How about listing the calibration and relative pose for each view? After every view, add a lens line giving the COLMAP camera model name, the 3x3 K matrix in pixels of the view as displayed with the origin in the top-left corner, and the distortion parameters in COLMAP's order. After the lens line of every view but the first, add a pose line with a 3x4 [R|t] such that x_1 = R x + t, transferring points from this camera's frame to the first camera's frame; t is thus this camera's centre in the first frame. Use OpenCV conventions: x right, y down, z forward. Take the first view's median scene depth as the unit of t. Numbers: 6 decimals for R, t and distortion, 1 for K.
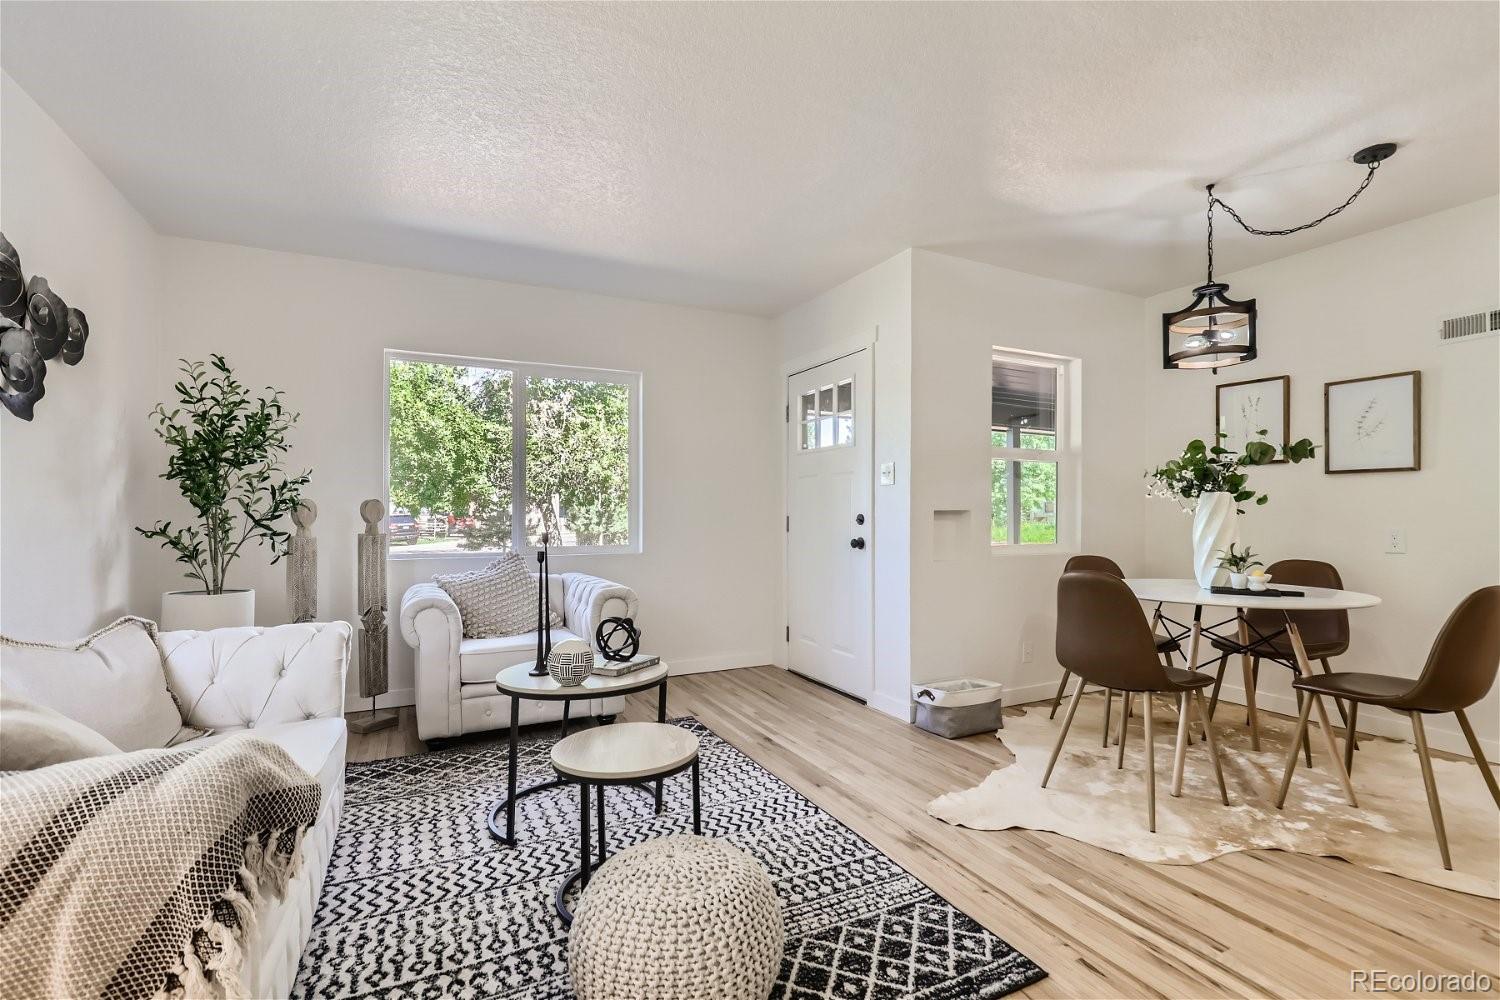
lens RADIAL K [[685.1, 0, 758.2], [0, 685.1, 511.6], [0, 0, 1]] dist [-0.000903, 0.003148]
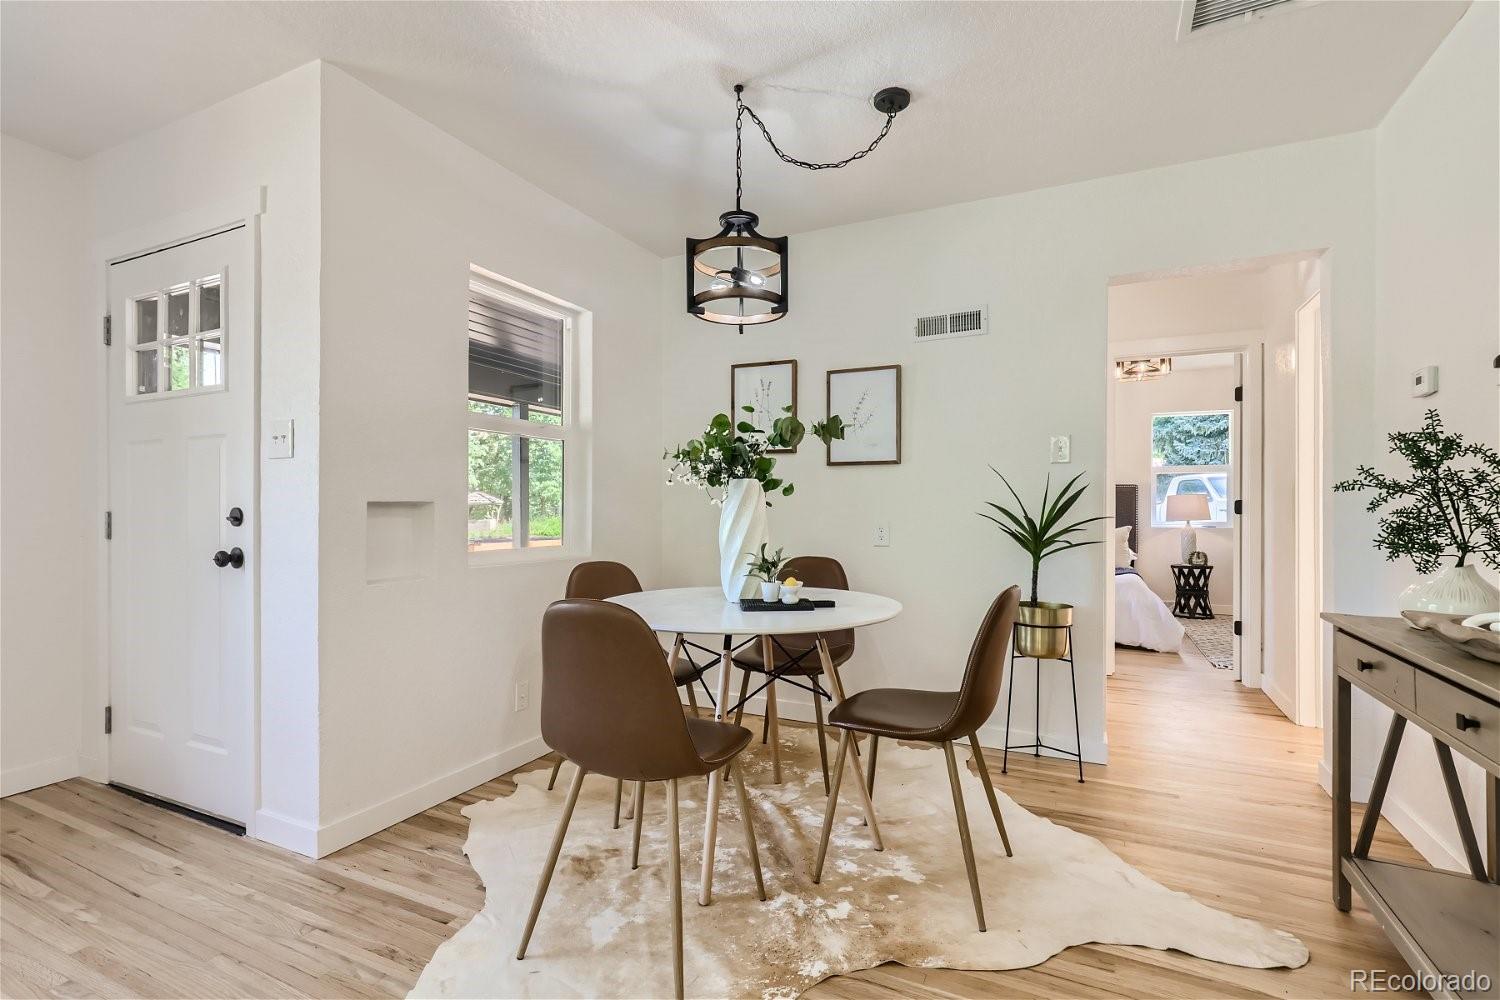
lens RADIAL K [[685.1, 0, 753.0], [0, 685.1, 506.0], [0, 0, 1]] dist [-0.000903, 0.003148]
pose [[0.793420, 0.000331, 0.608675, 0.197944], [-0.000875, 0.999999, 0.000597, 0.001998], [-0.608674, -0.001006, 0.793420, 0.371363]]
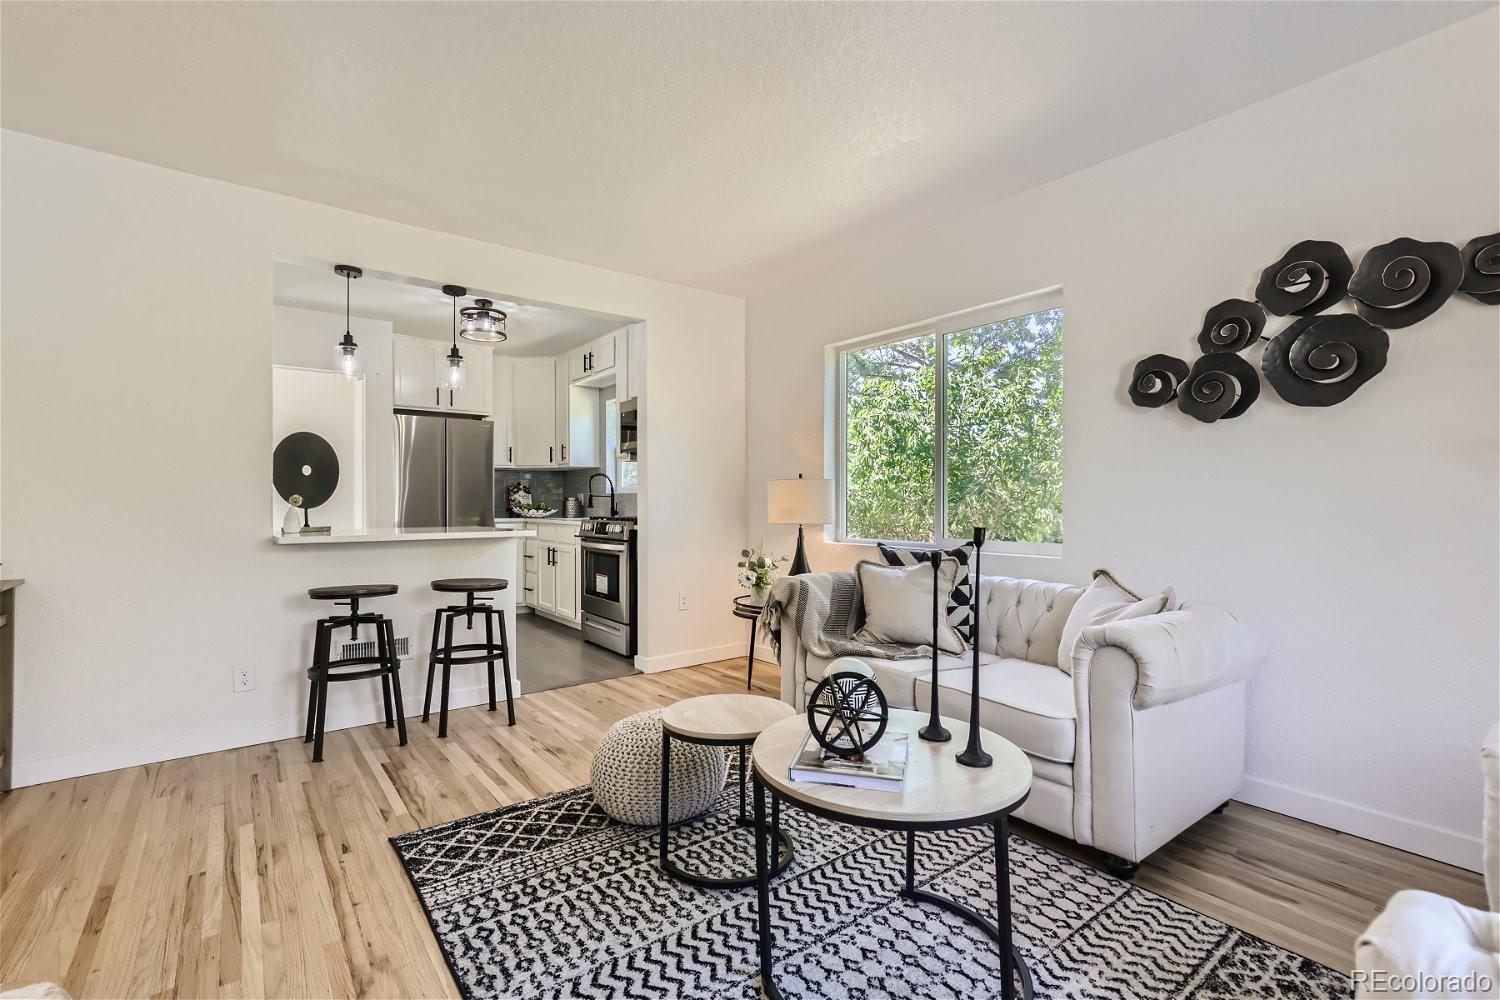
lens RADIAL K [[685.1, 0, 754.9], [0, 685.1, 501.1], [0, 0, 1]] dist [-0.000903, 0.003148]
pose [[-0.981276, 0.005448, -0.192530, -0.017915], [0.005724, 0.999983, -0.000879, 0.006872], [0.192522, -0.001965, -0.981291, 1.418503]]
